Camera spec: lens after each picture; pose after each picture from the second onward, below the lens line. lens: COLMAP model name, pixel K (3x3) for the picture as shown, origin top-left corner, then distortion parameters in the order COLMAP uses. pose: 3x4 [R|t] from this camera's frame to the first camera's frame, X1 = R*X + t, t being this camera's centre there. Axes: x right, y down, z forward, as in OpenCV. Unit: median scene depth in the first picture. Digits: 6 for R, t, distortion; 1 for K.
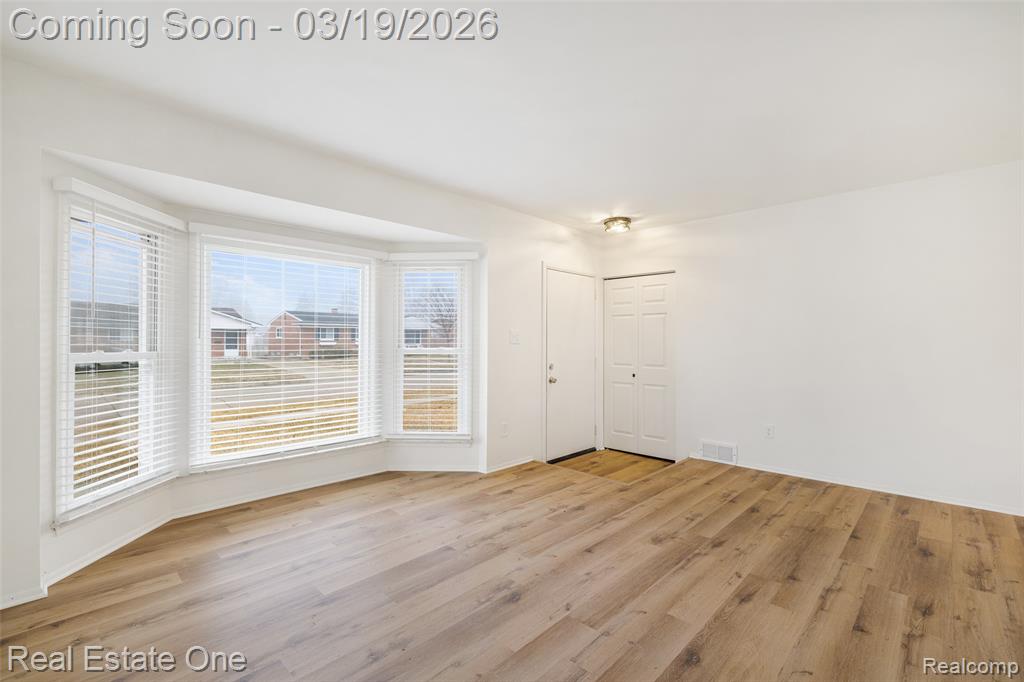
lens RADIAL K [[456.9, 0, 510.0], [0, 456.9, 341.4], [0, 0, 1]] dist [-0.003148, 0.000372]
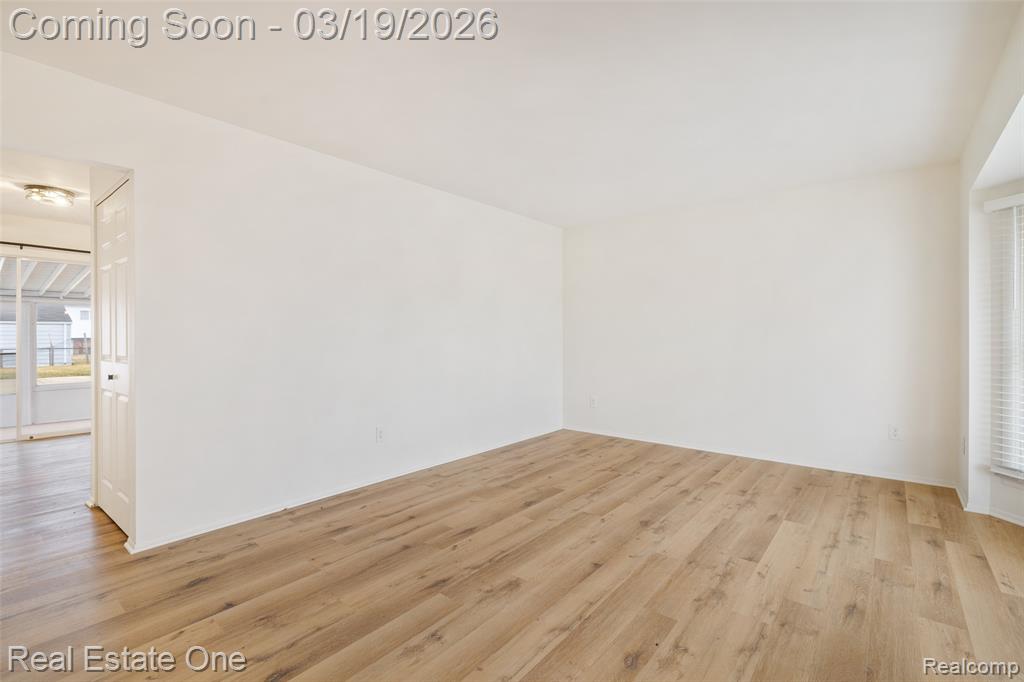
lens RADIAL K [[456.9, 0, 509.3], [0, 456.9, 338.4], [0, 0, 1]] dist [-0.003148, 0.000372]
pose [[-0.996934, -0.000848, -0.078245, 0.414300], [-0.001673, 0.999944, 0.010488, 0.010864], [0.078231, 0.010587, -0.996879, 1.877312]]
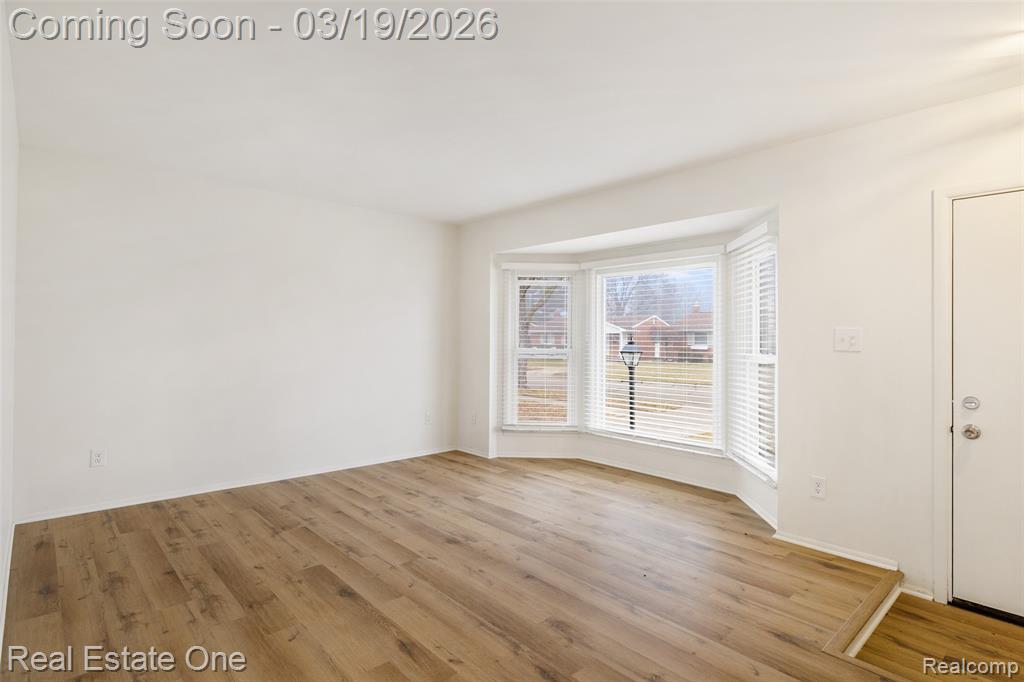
lens RADIAL K [[525.7, 0, 508.2], [0, 525.7, 335.7], [0, 0, 1]] dist [0.001369, 0.000115]
pose [[-0.071827, -0.008443, -0.997381, 1.225503], [-0.009044, 0.999929, -0.007814, -0.009527], [0.997376, 0.008459, -0.071899, 1.036732]]
